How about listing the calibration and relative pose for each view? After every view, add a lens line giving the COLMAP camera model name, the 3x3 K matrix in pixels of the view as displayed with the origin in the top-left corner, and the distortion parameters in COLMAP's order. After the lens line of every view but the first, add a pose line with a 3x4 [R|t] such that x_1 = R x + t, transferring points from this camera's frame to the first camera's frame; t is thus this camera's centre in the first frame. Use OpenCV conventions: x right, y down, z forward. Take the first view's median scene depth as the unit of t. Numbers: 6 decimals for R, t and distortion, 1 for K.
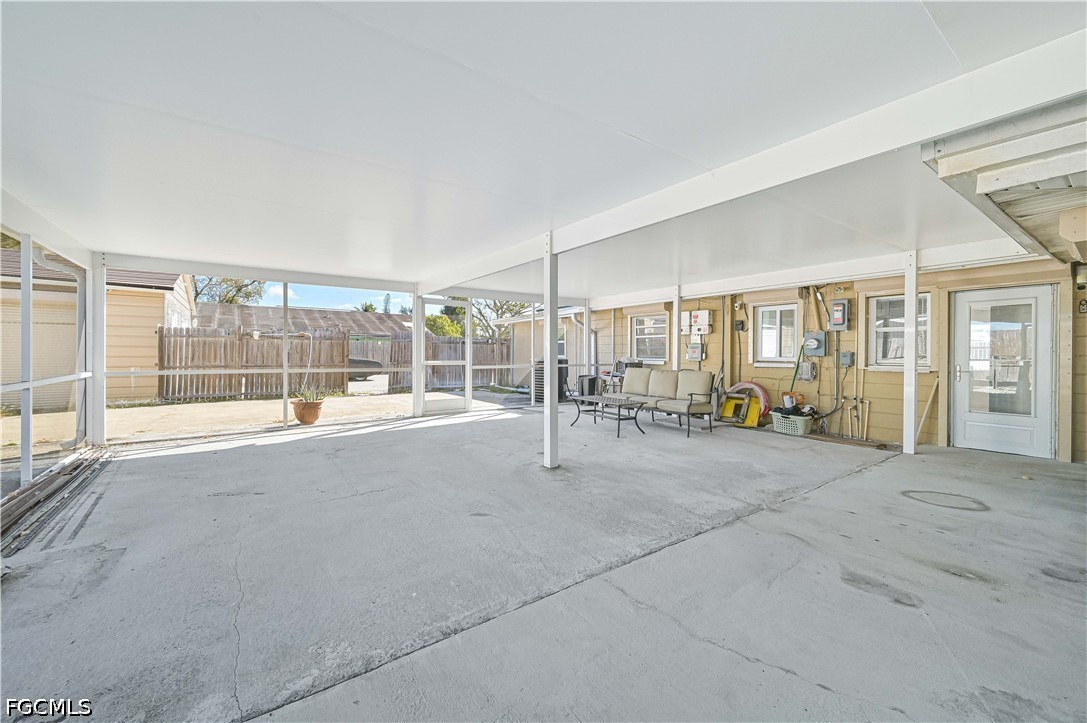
lens RADIAL K [[434.5, 0, 540.5], [0, 434.5, 356.6], [0, 0, 1]] dist [-0.003936, -0.000536]
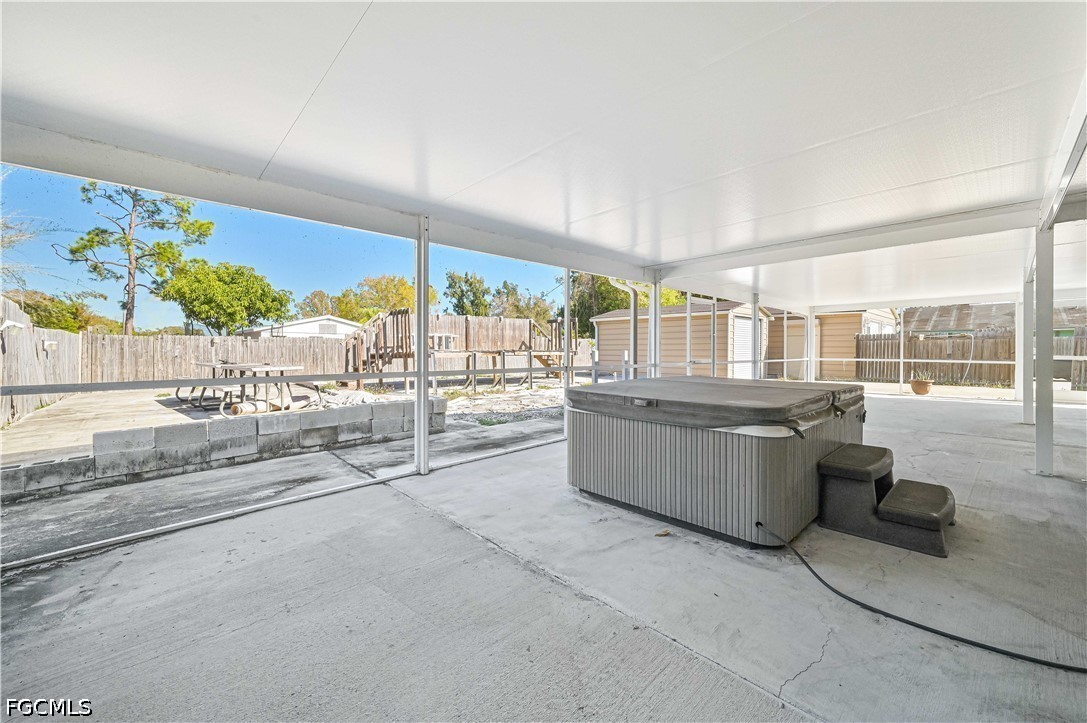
lens RADIAL K [[434.5, 0, 541.1], [0, 434.5, 355.2], [0, 0, 1]] dist [-0.003936, -0.000536]
pose [[0.131447, 0.006246, -0.991304, 1.456102], [-0.007617, 0.999957, 0.005291, 0.024046], [0.991294, 0.006855, 0.131489, -1.000617]]
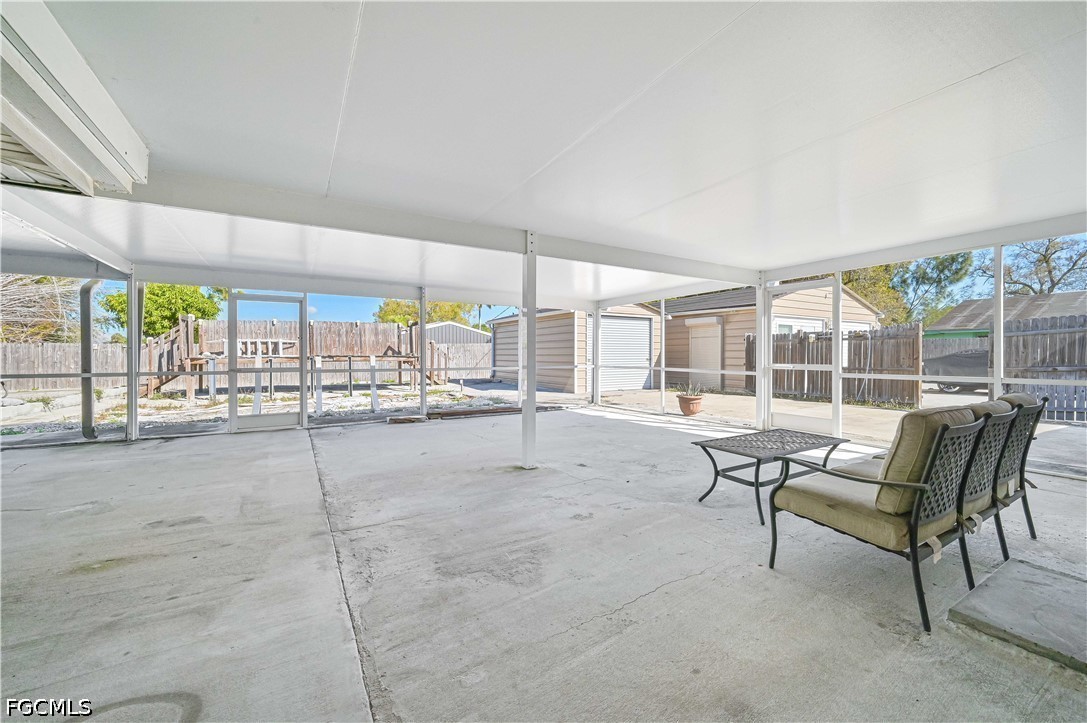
lens RADIAL K [[434.5, 0, 546.6], [0, 434.5, 358.1], [0, 0, 1]] dist [-0.003936, -0.000536]
pose [[-0.093936, 0.001793, -0.995577, 1.123930], [-0.007038, 0.999972, 0.002465, 0.000952], [0.995553, 0.007238, -0.093921, 1.266895]]
